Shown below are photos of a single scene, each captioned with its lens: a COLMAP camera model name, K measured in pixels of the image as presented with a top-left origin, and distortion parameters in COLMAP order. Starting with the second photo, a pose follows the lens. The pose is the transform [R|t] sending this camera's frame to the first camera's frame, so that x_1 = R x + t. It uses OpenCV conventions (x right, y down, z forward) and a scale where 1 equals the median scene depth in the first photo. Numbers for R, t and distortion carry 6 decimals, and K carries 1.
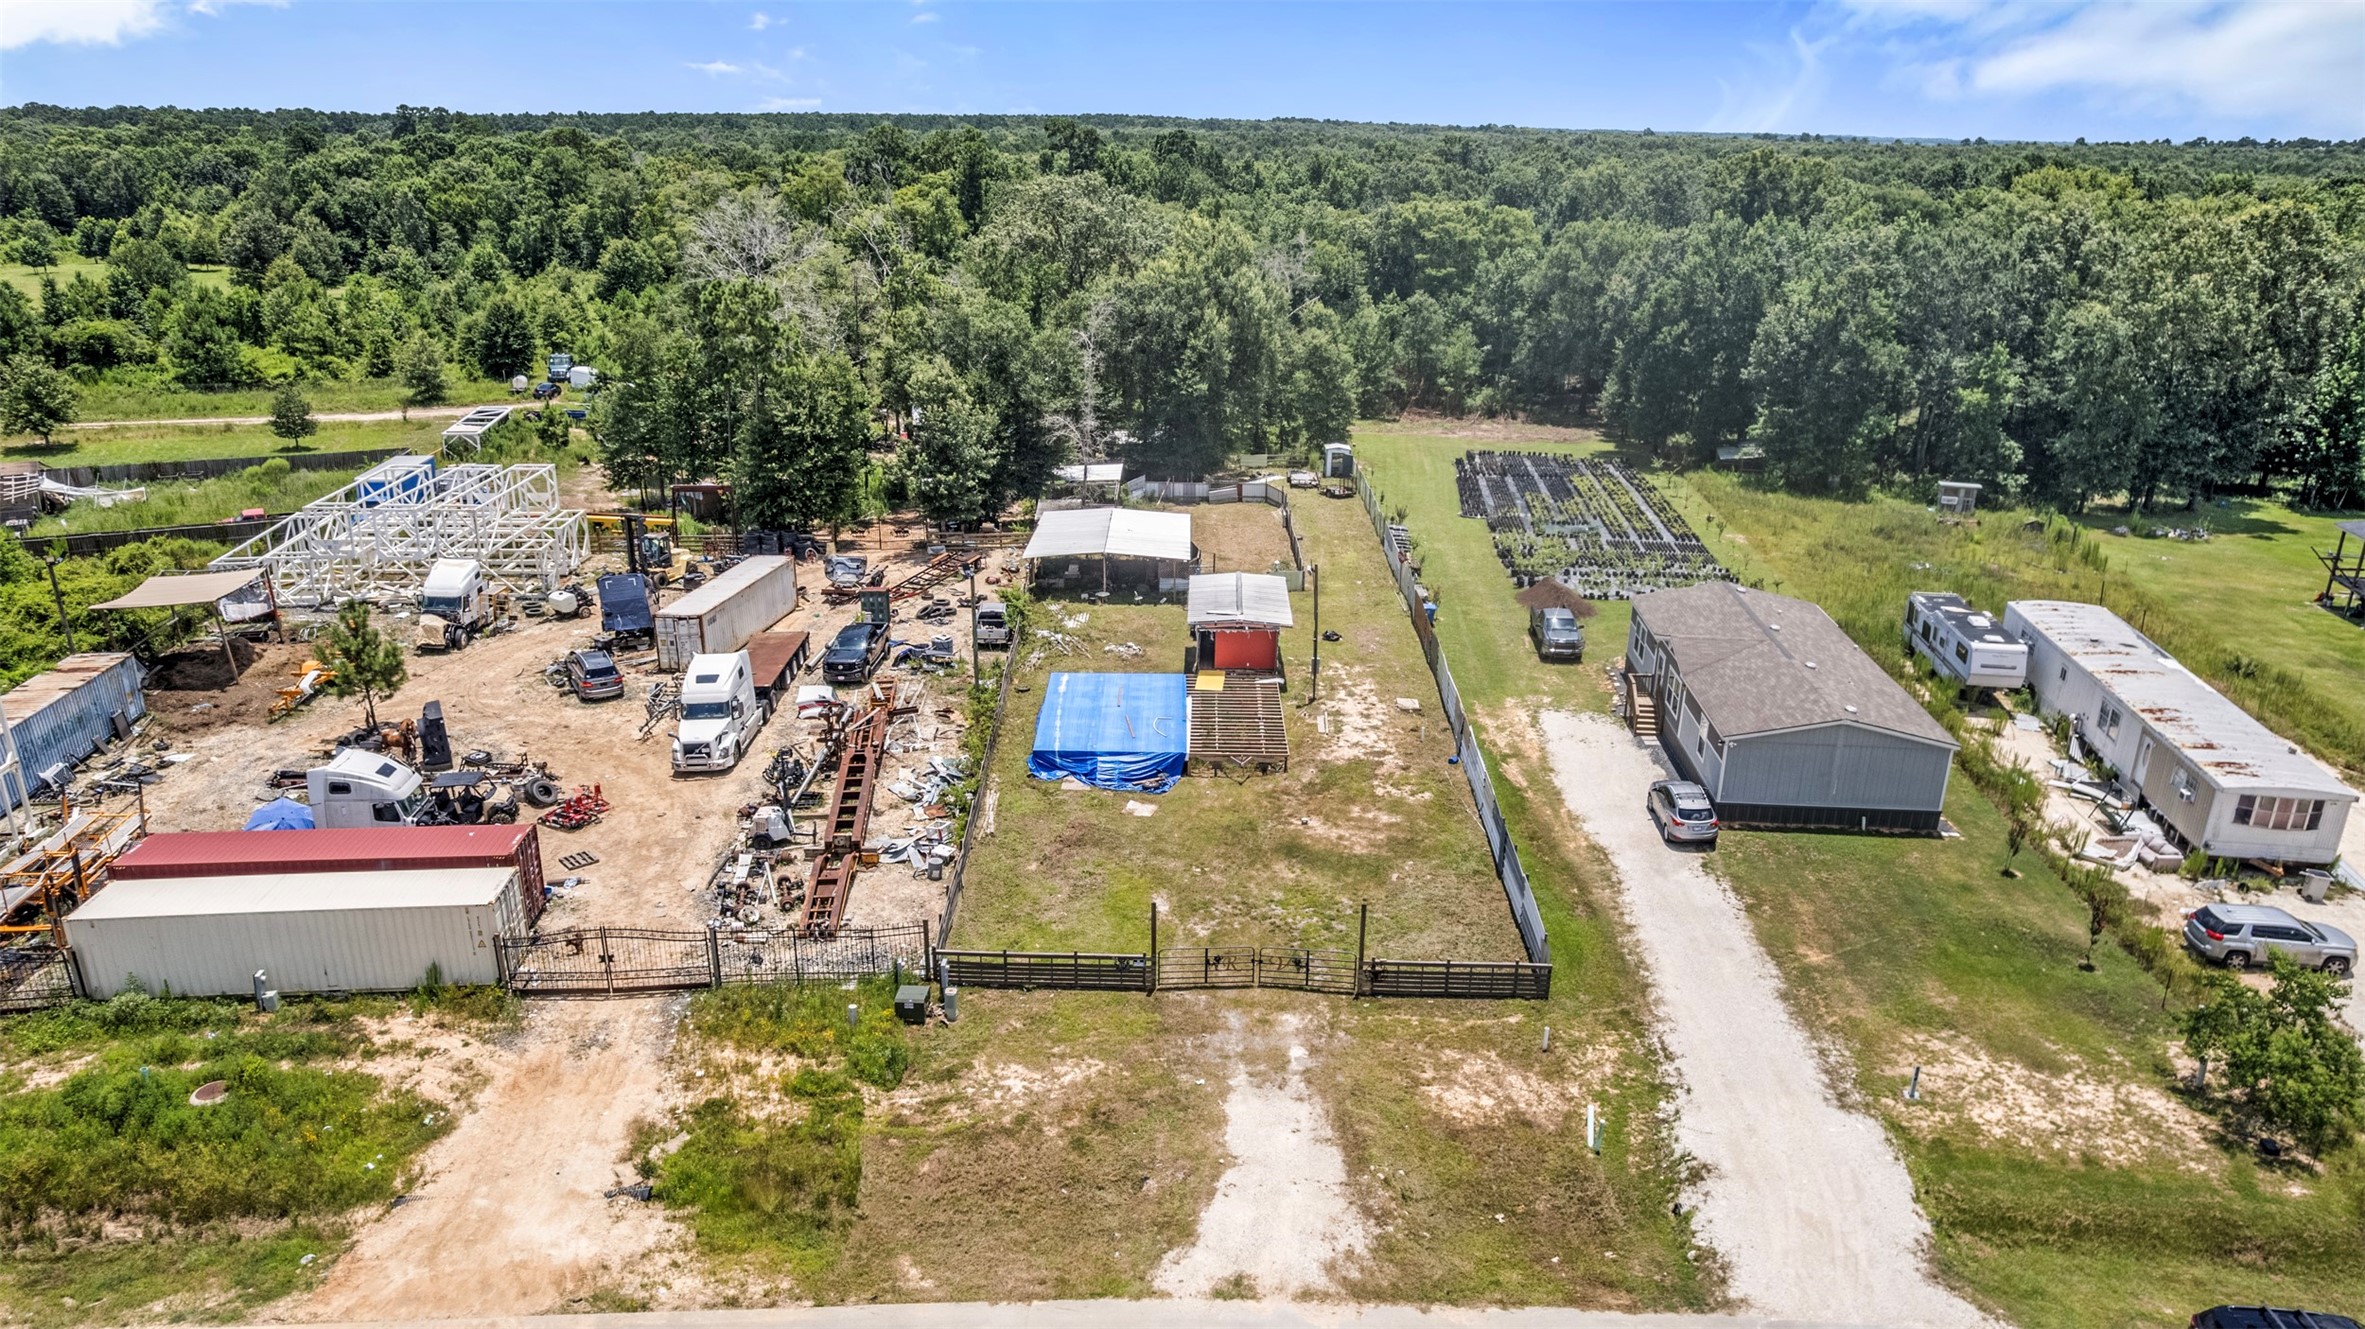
lens RADIAL K [[1470.3, 0, 1161.3], [0, 1470.3, 740.1], [0, 0, 1]] dist [-0.059921, 0.042270]
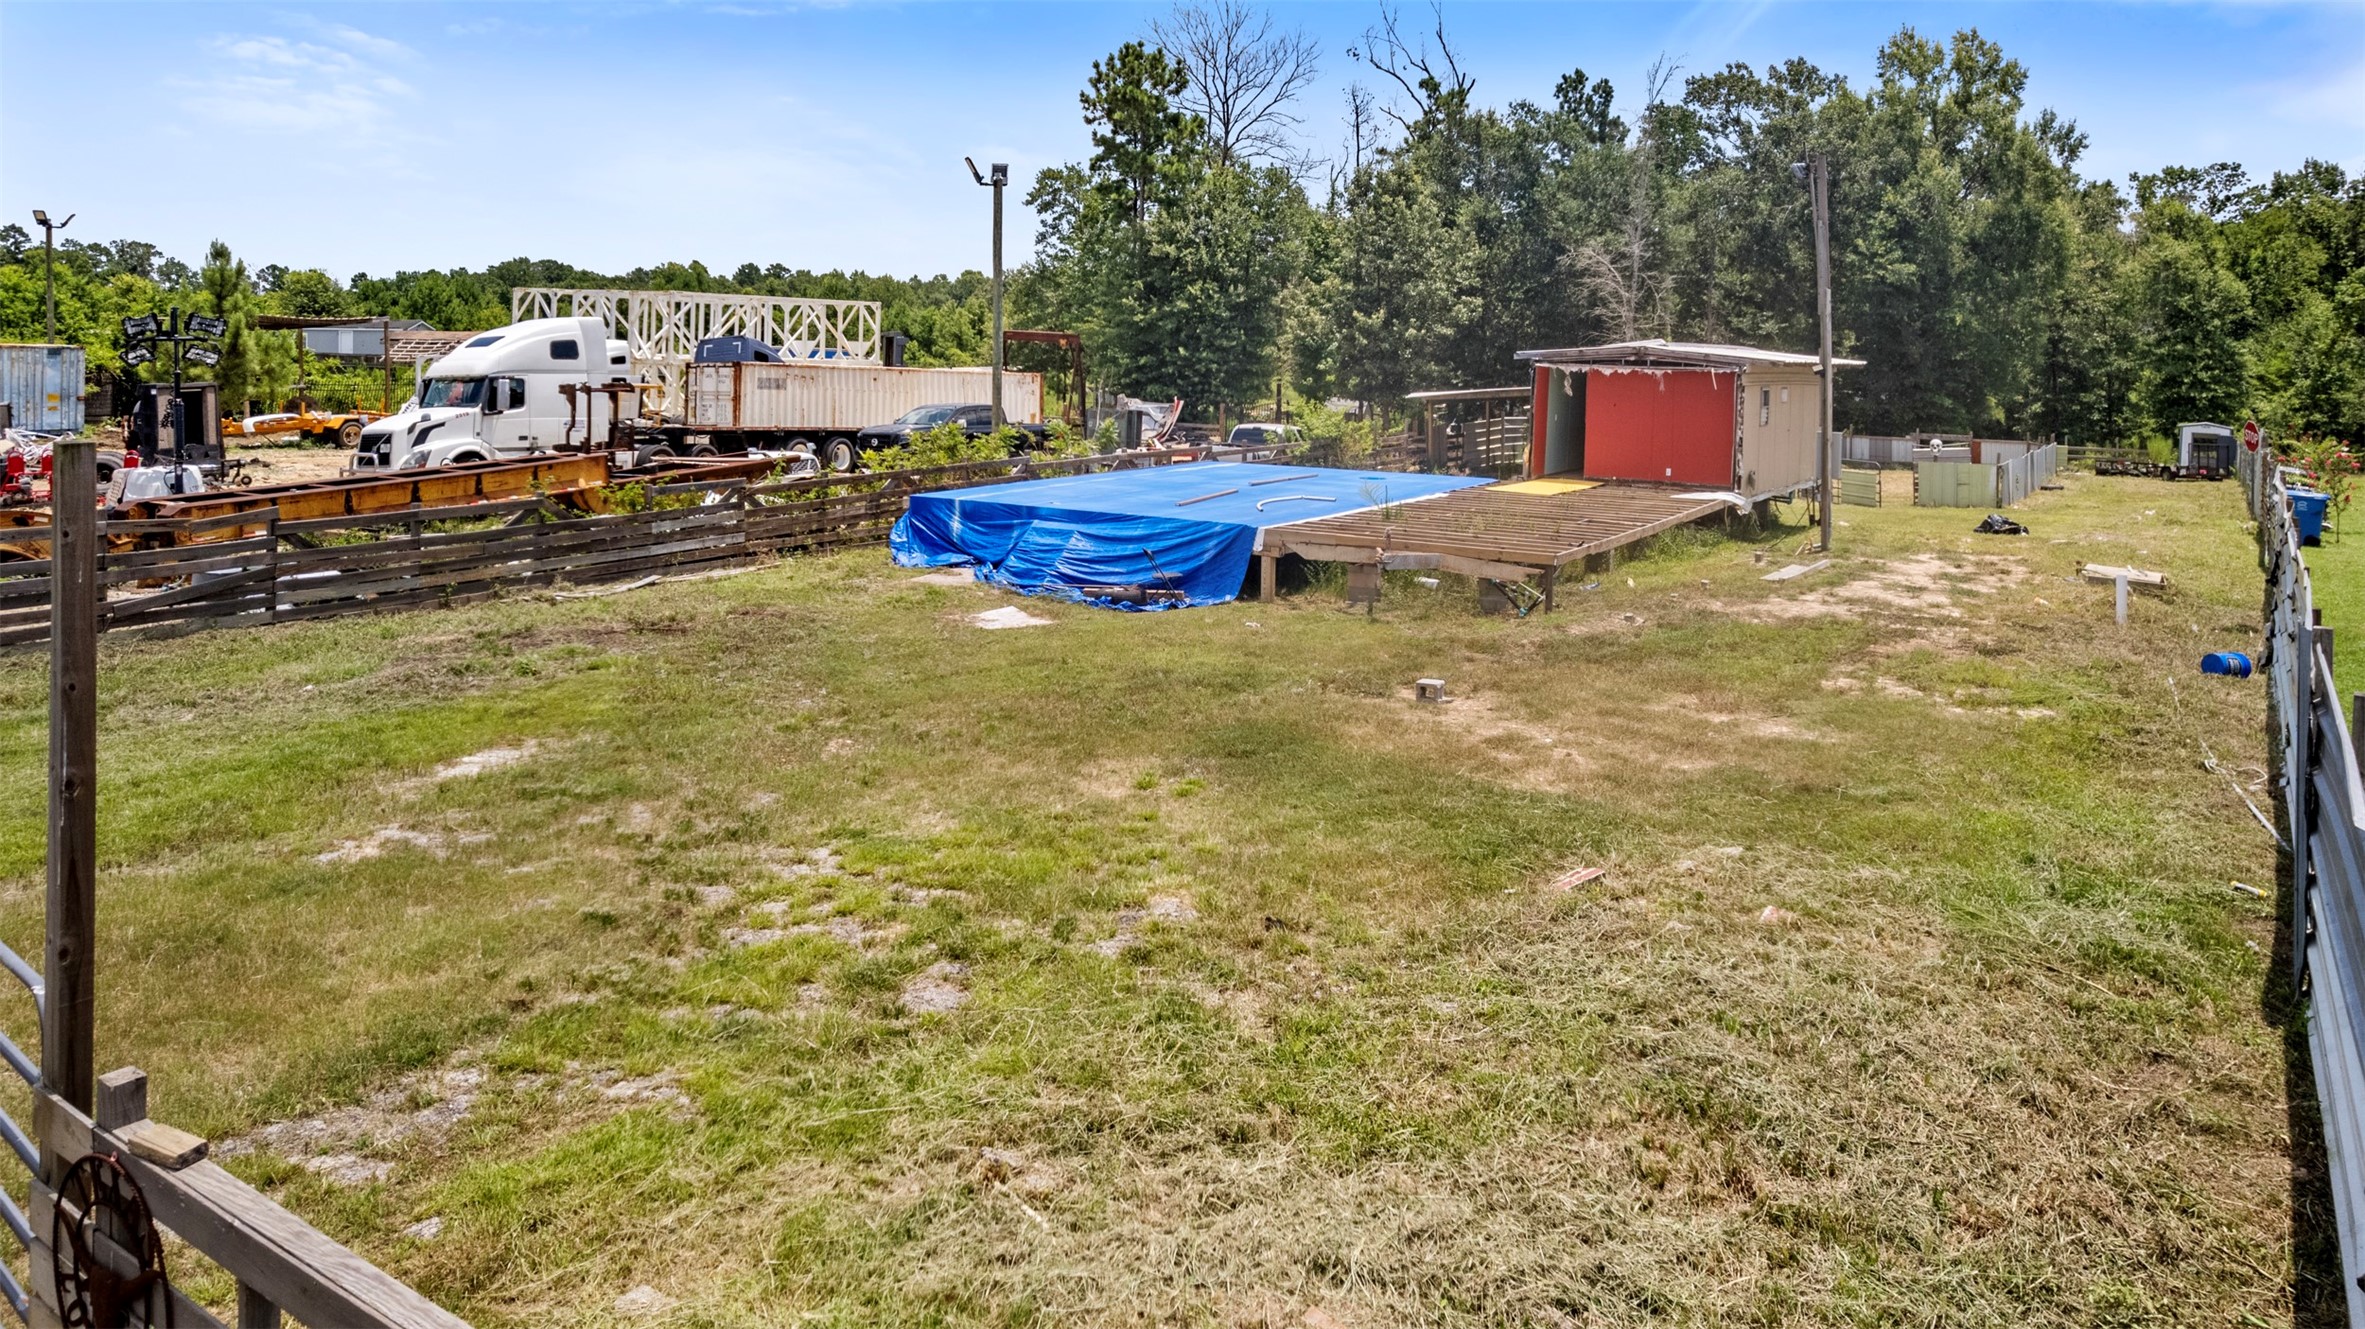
lens RADIAL K [[1572.0, 0, 1196.8], [0, 1572.0, 404.2], [0, 0, 1]] dist [-0.054631, 0.072127]
pose [[0.858575, 0.028844, -0.511877, 0.212580], [-0.209330, 0.931125, -0.298642, 0.103745], [0.468007, 0.363557, 0.805478, 0.791997]]
